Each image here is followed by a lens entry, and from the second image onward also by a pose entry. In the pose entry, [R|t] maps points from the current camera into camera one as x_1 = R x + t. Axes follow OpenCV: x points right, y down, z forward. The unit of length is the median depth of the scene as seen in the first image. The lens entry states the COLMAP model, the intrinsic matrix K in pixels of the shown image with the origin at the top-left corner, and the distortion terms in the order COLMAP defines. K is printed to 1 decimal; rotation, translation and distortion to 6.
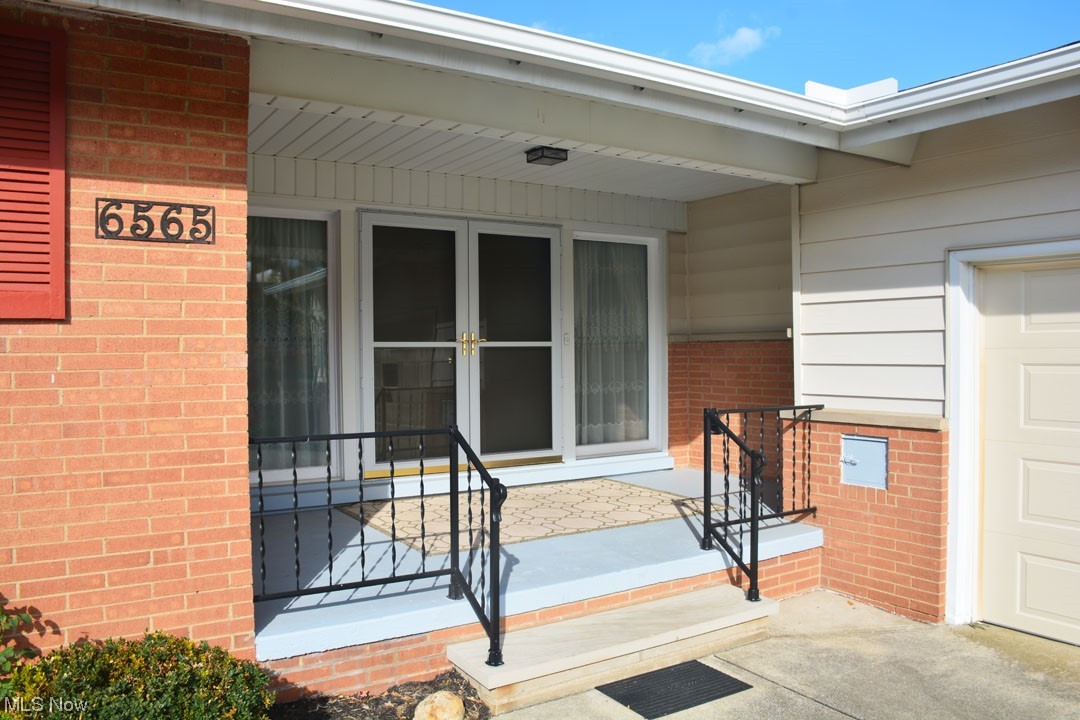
lens RADIAL K [[837.7, 0, 540.0], [0, 837.7, 360.0], [0, 0, 1]] dist [-0.002679, -0.001764]
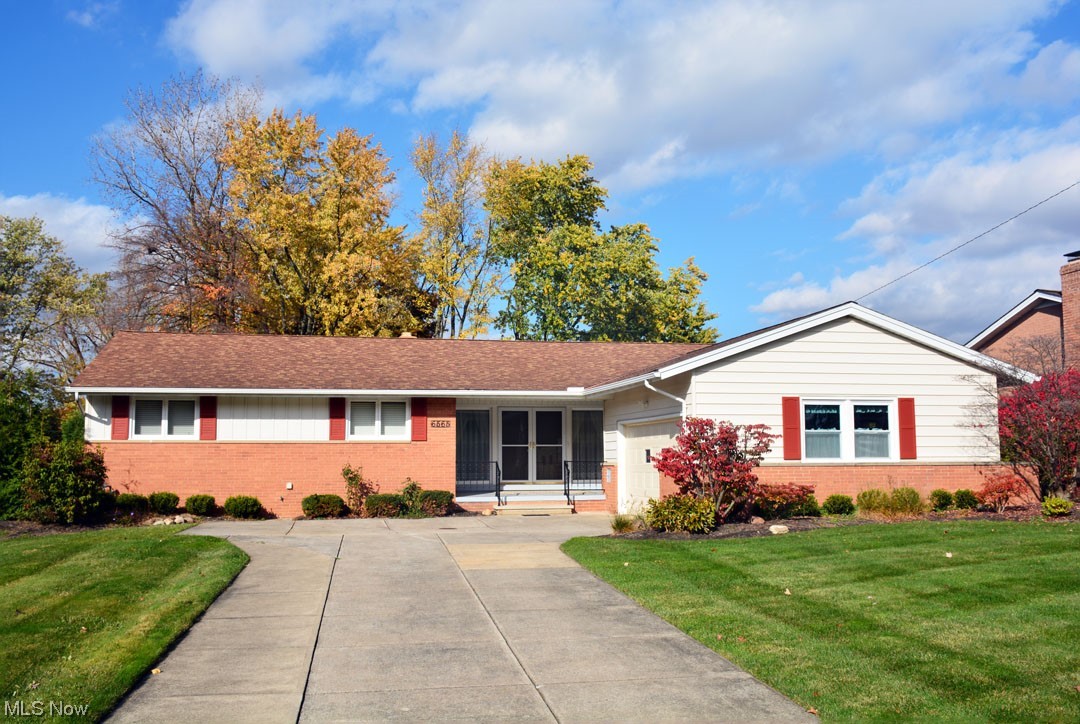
lens RADIAL K [[1054.8, 0, 540.0], [0, 1054.8, 362.0], [0, 0, 1]] dist [0.000292, -0.000048]
pose [[0.930089, -0.029759, -0.366126, 2.026371], [-0.008168, 0.994791, -0.101607, 0.104925], [0.367243, 0.097494, 0.925001, -3.913800]]
